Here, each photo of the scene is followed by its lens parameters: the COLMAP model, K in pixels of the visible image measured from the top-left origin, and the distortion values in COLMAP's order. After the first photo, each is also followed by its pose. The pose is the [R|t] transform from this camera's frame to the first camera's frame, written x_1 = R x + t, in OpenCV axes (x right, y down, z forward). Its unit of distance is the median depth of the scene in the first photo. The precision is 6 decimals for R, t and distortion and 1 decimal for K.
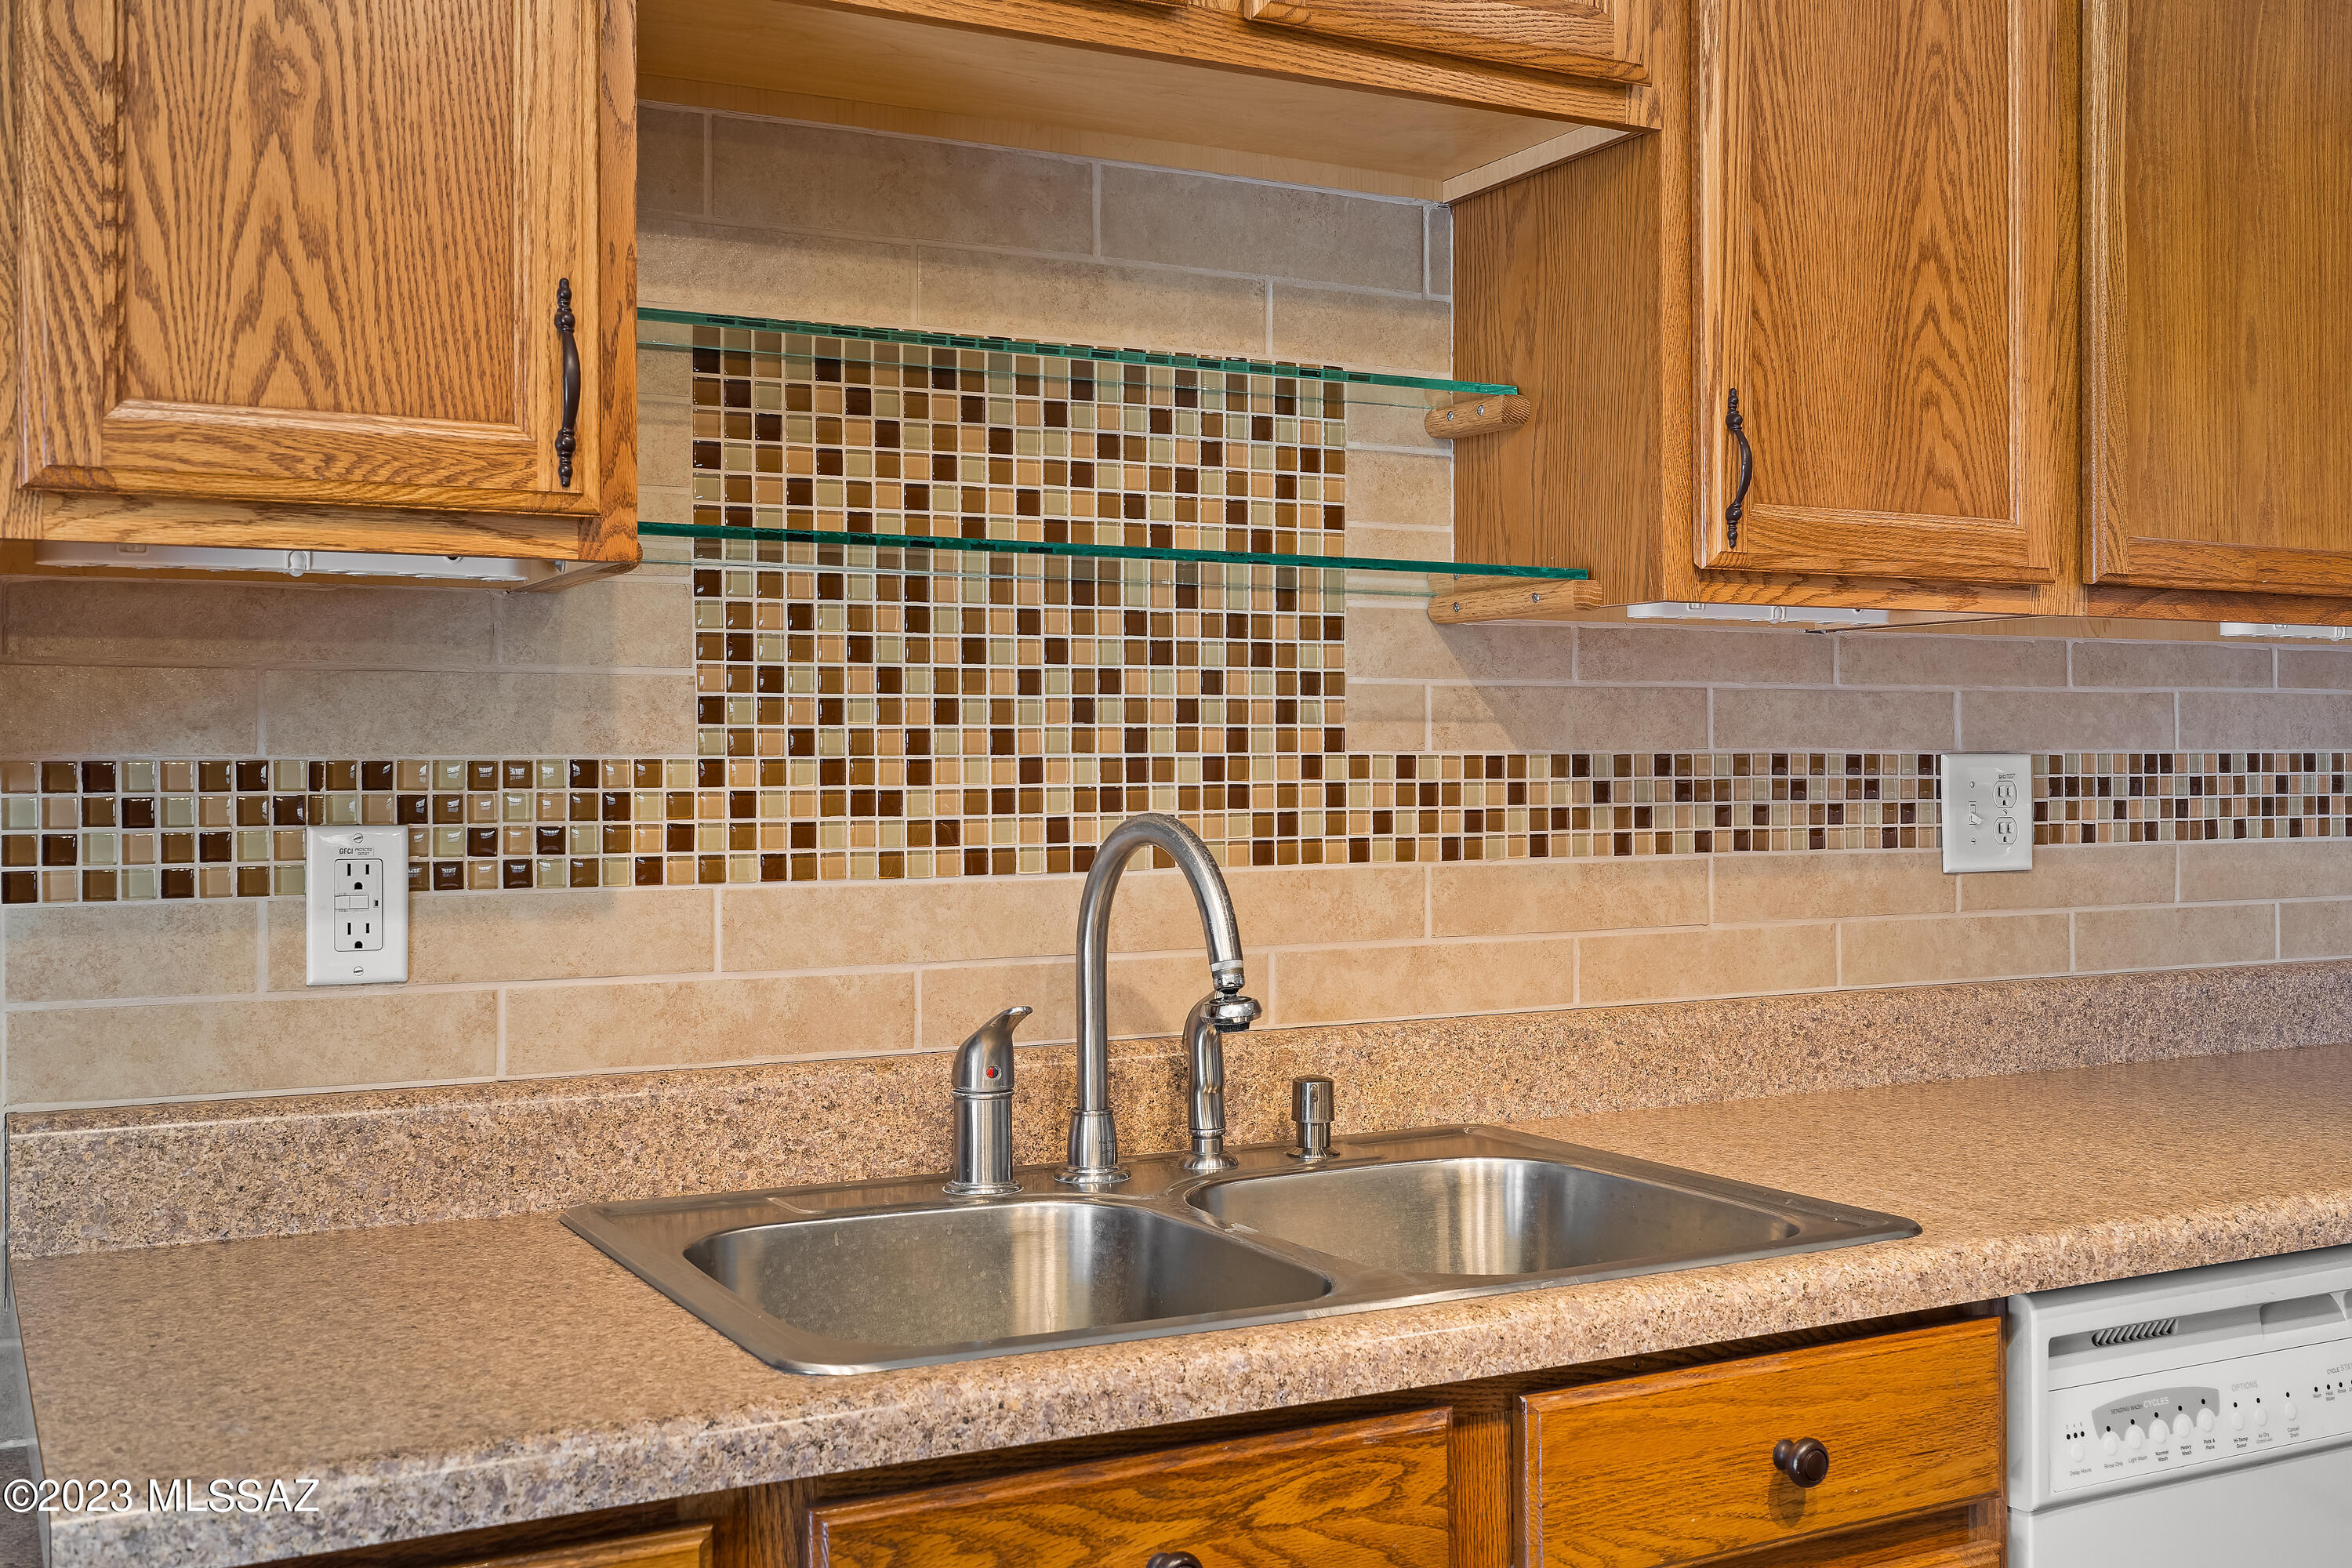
lens RADIAL K [[2390.7, 0, 1180.8], [0, 2390.7, 767.7], [0, 0, 1]] dist [-0.011109, 0.000000]
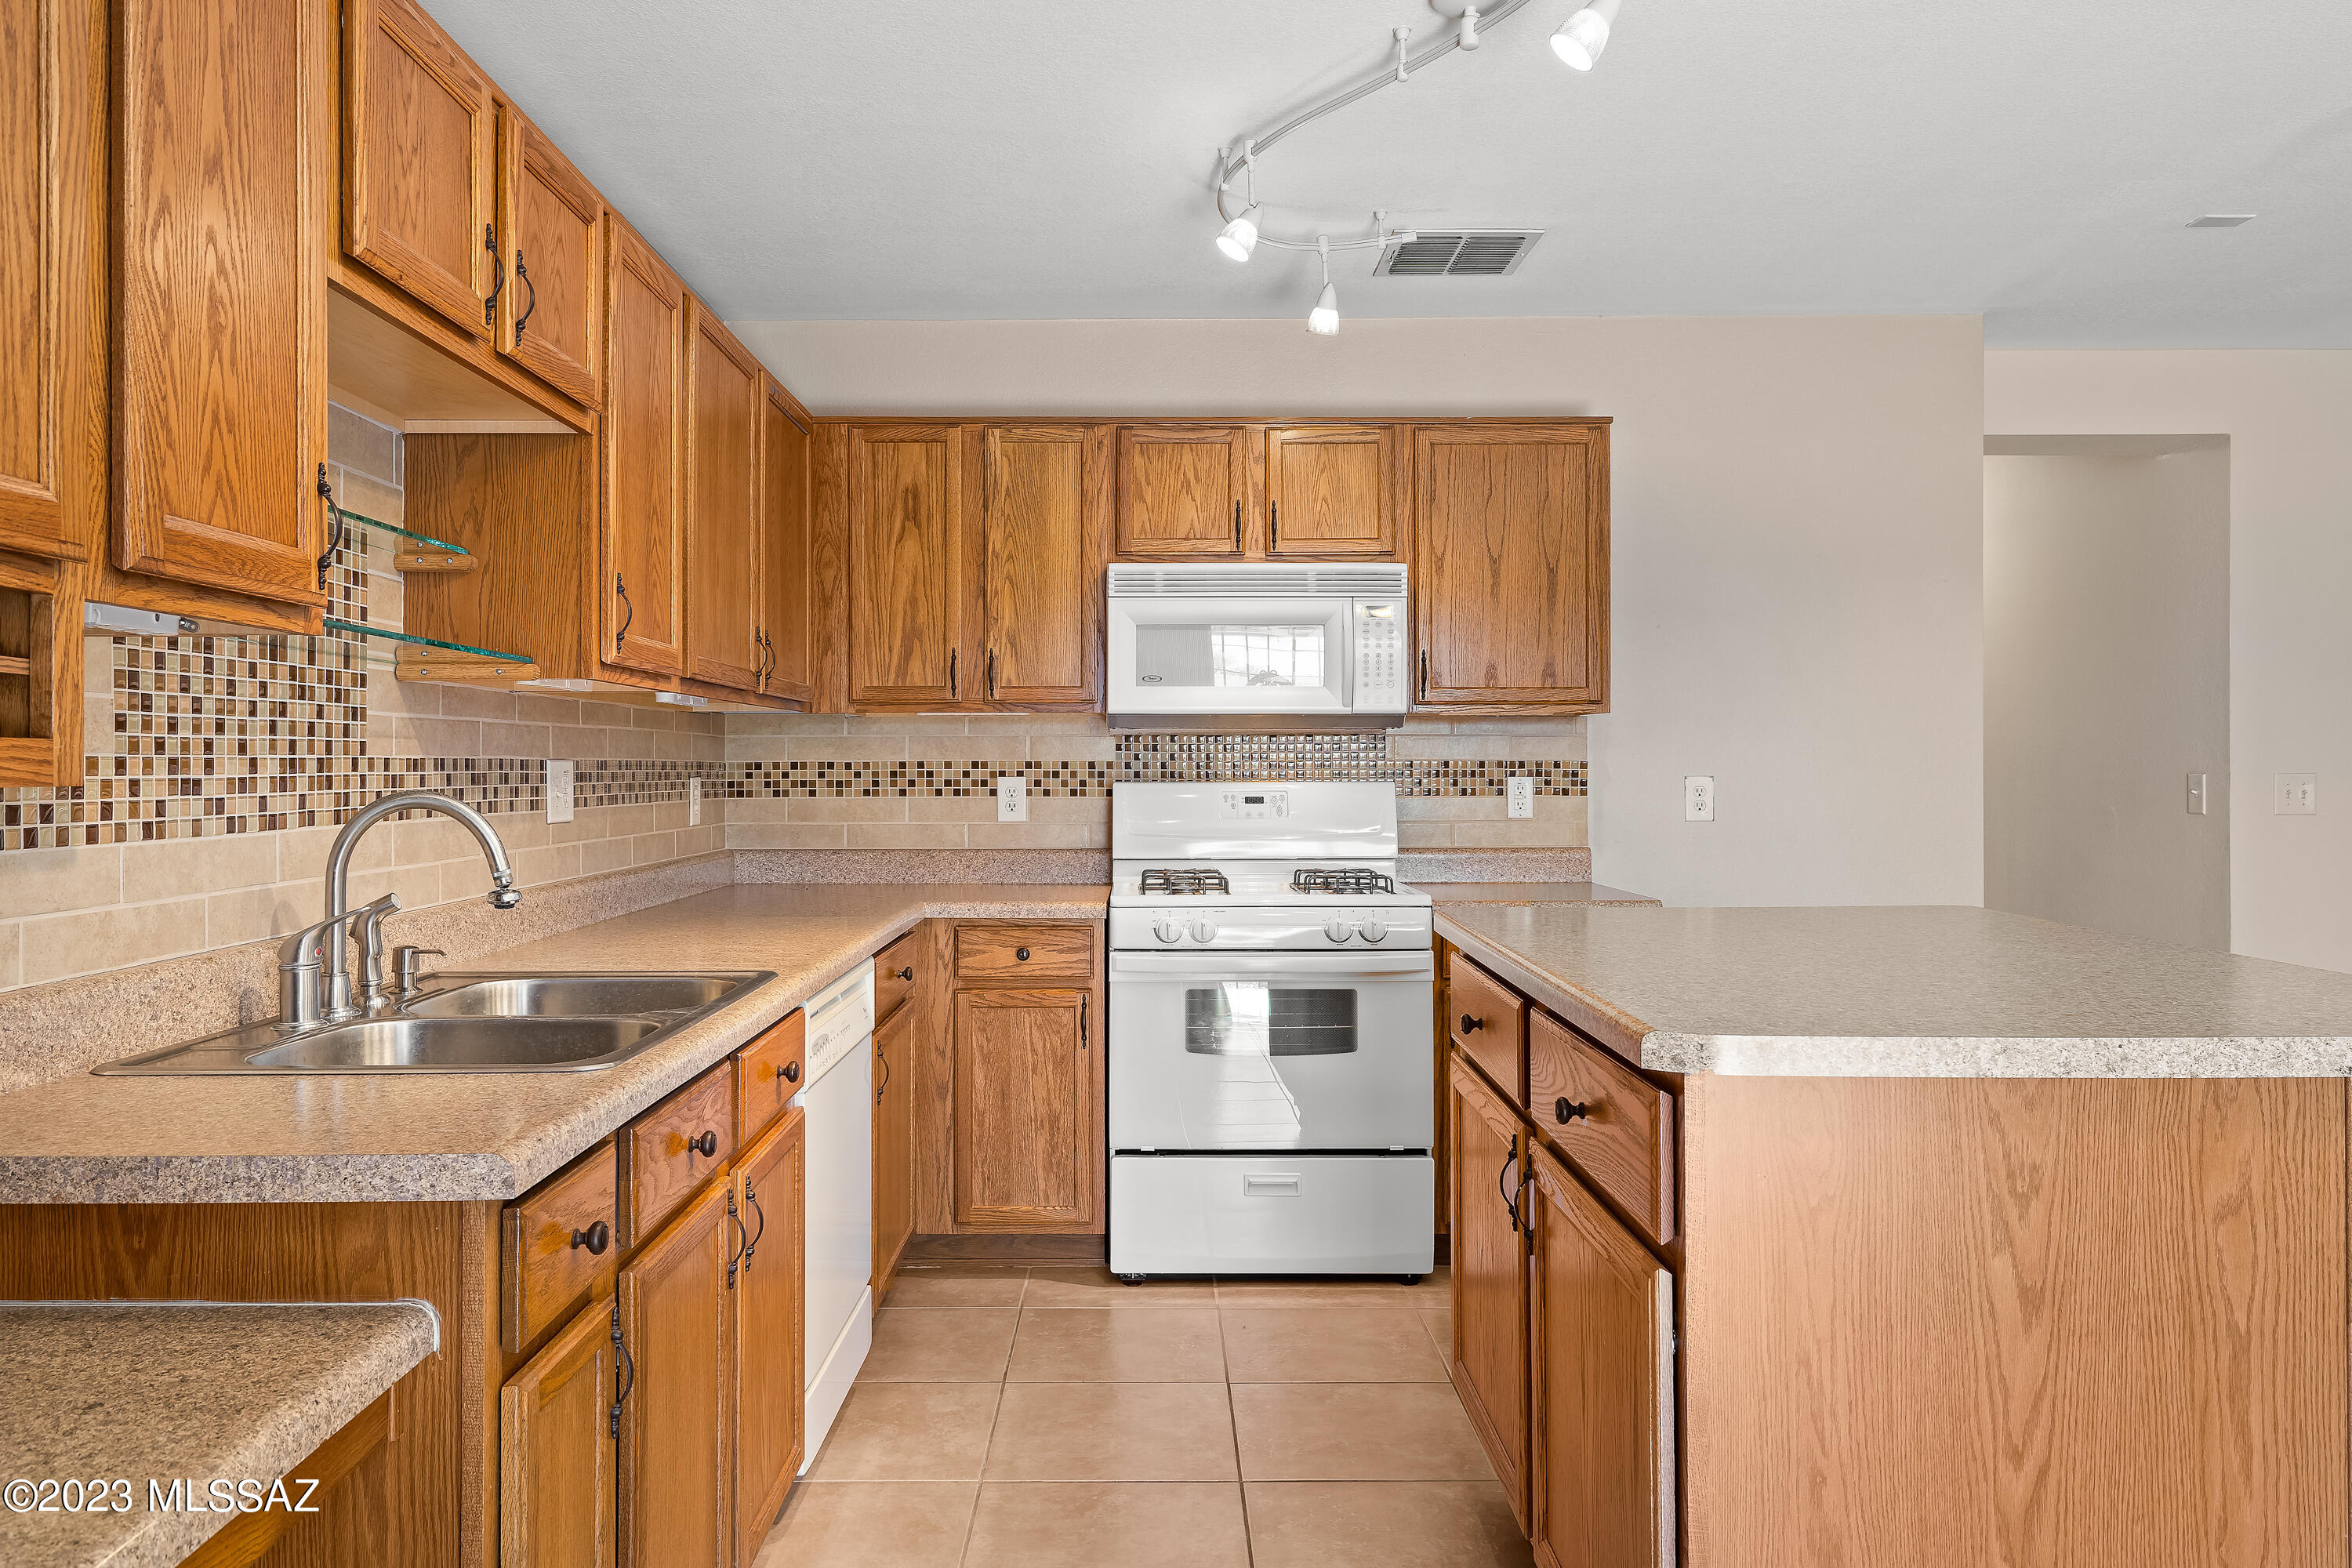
lens RADIAL K [[1690.3, 0, 1204.3], [0, 1690.3, 753.5], [0, 0, 1]] dist [0.003180, 0.005242]
pose [[0.440798, 0.011717, 0.897530, -0.774941], [-0.001885, 0.999925, -0.012127, 0.005464], [-0.897604, 0.003654, 0.440787, -0.041369]]
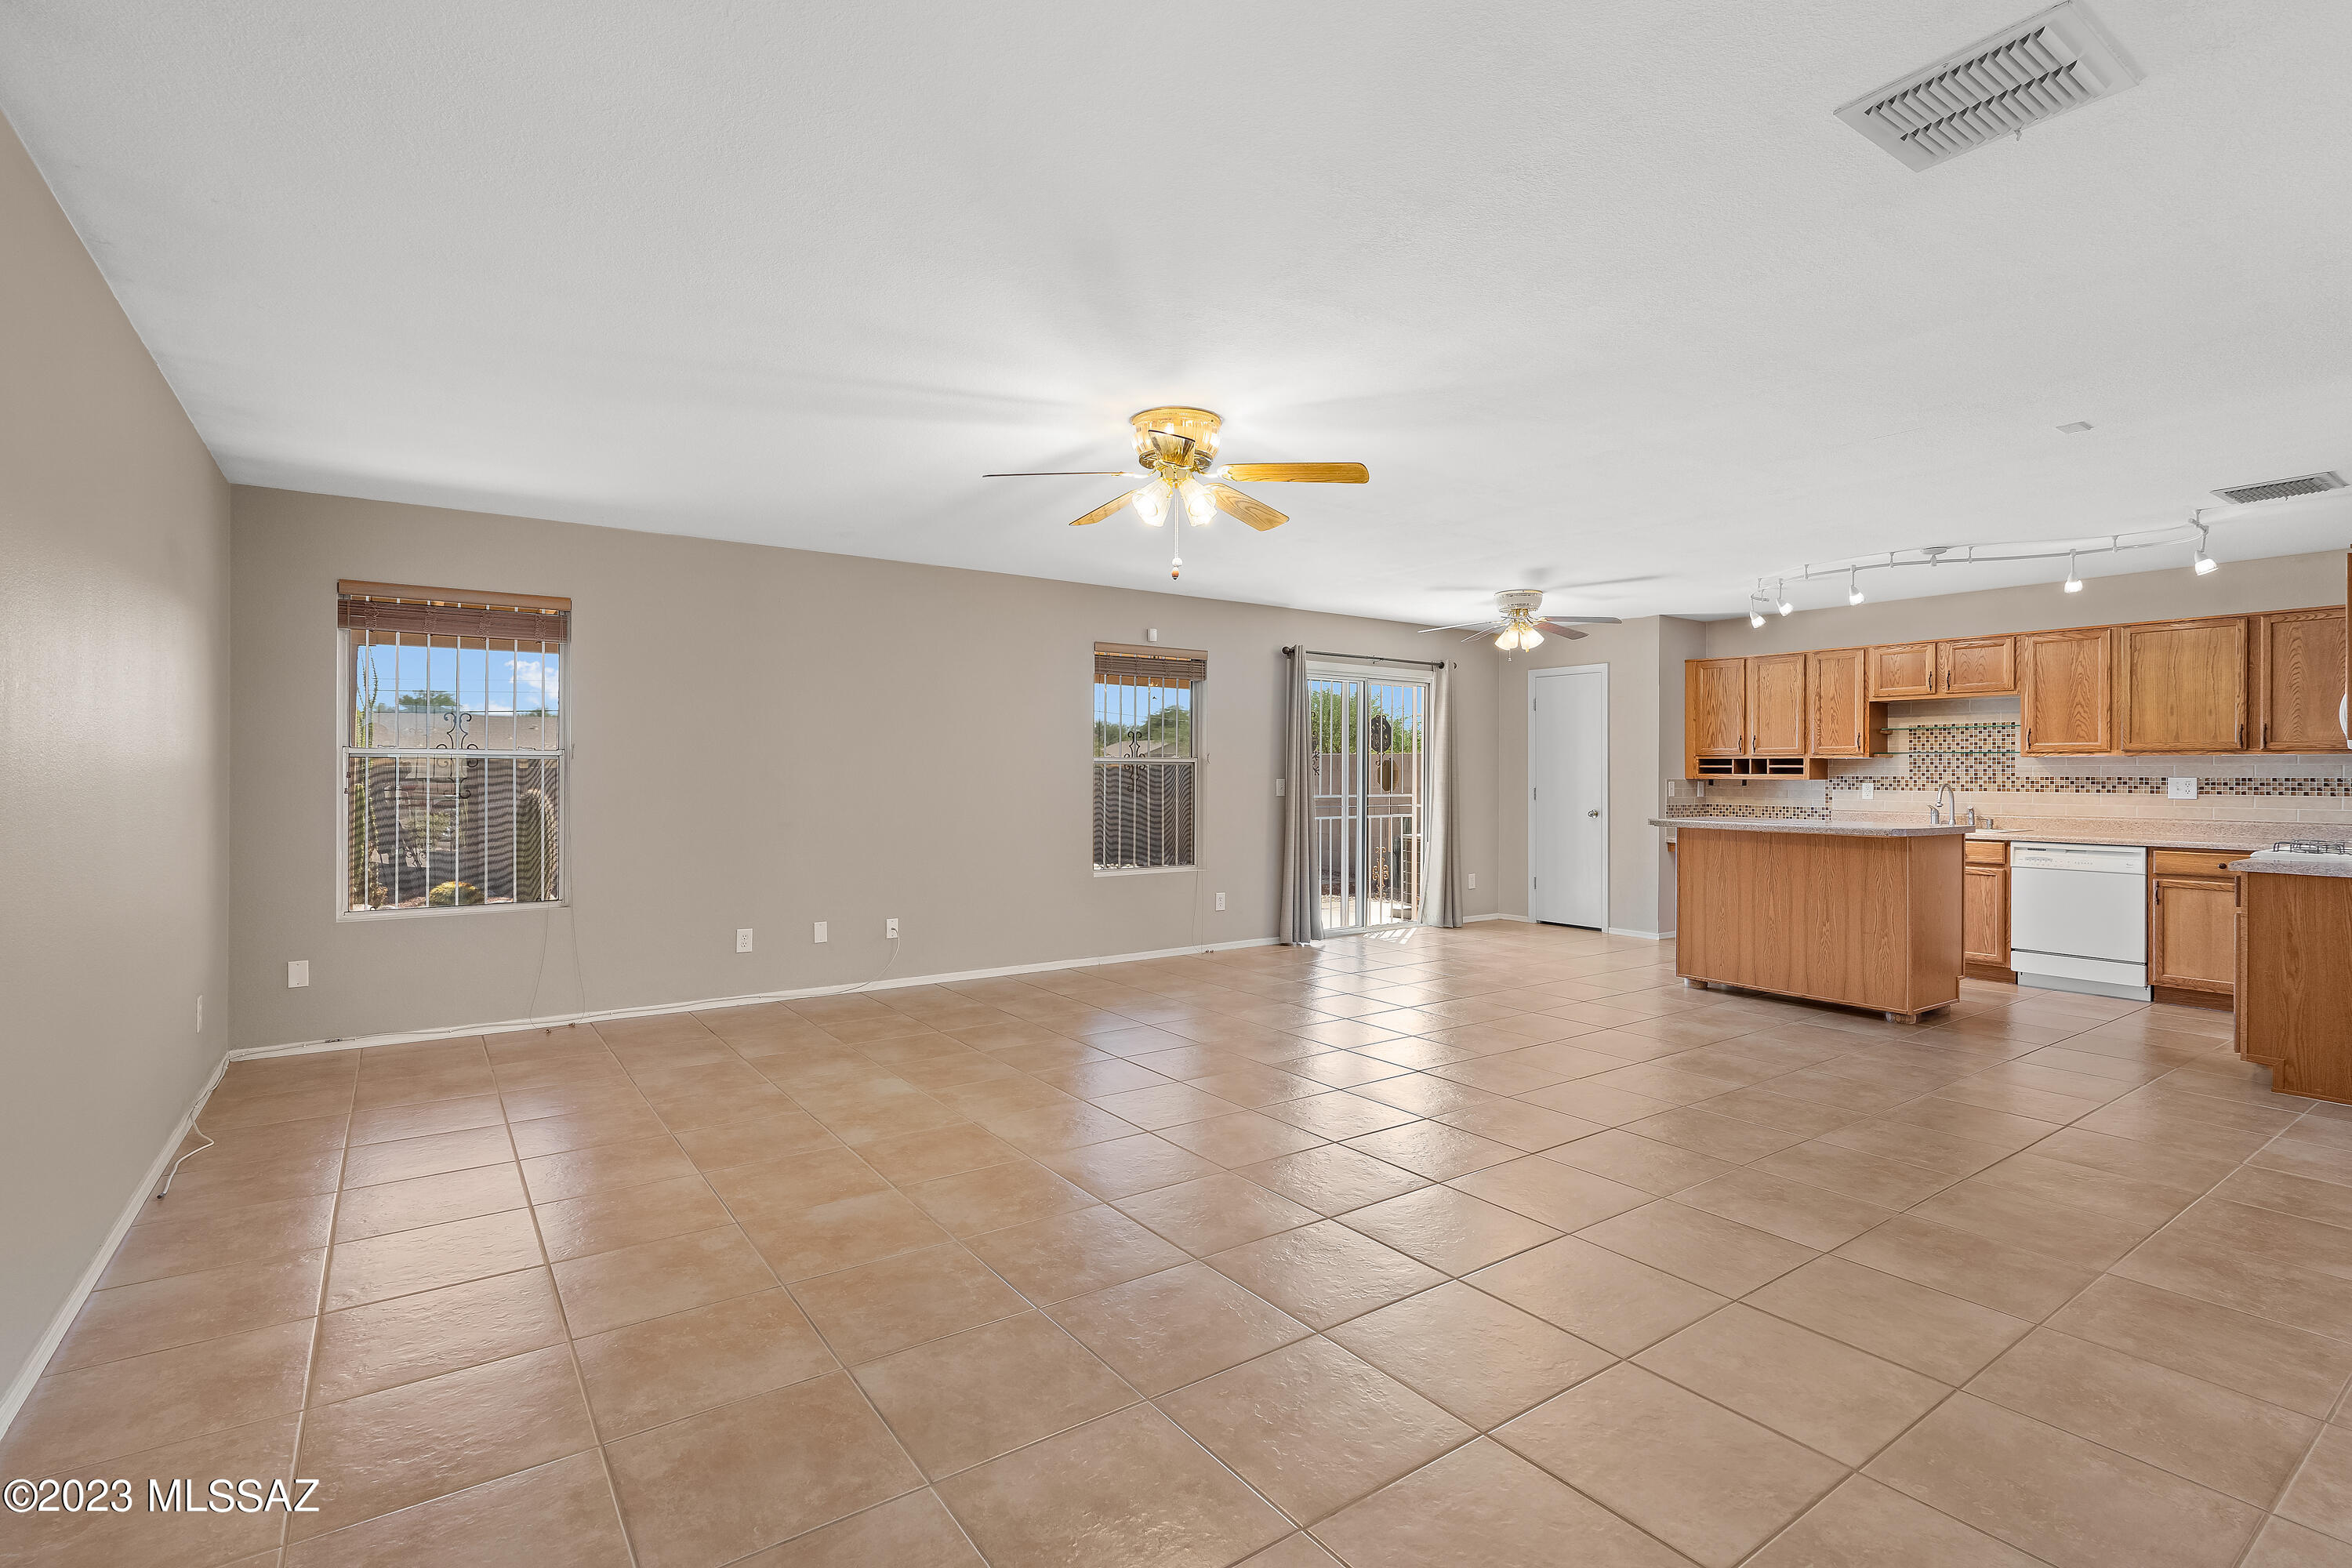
lens RADIAL K [[1095.7, 0, 1149.1], [0, 1095.7, 772.5], [0, 0, 1]] dist [-0.008925, 0.003533]
pose [[0.102248, 0.005584, -0.994743, 3.247150], [-0.004436, 0.999977, 0.005157, -0.024403], [0.994749, 0.003886, 0.102271, -2.026319]]
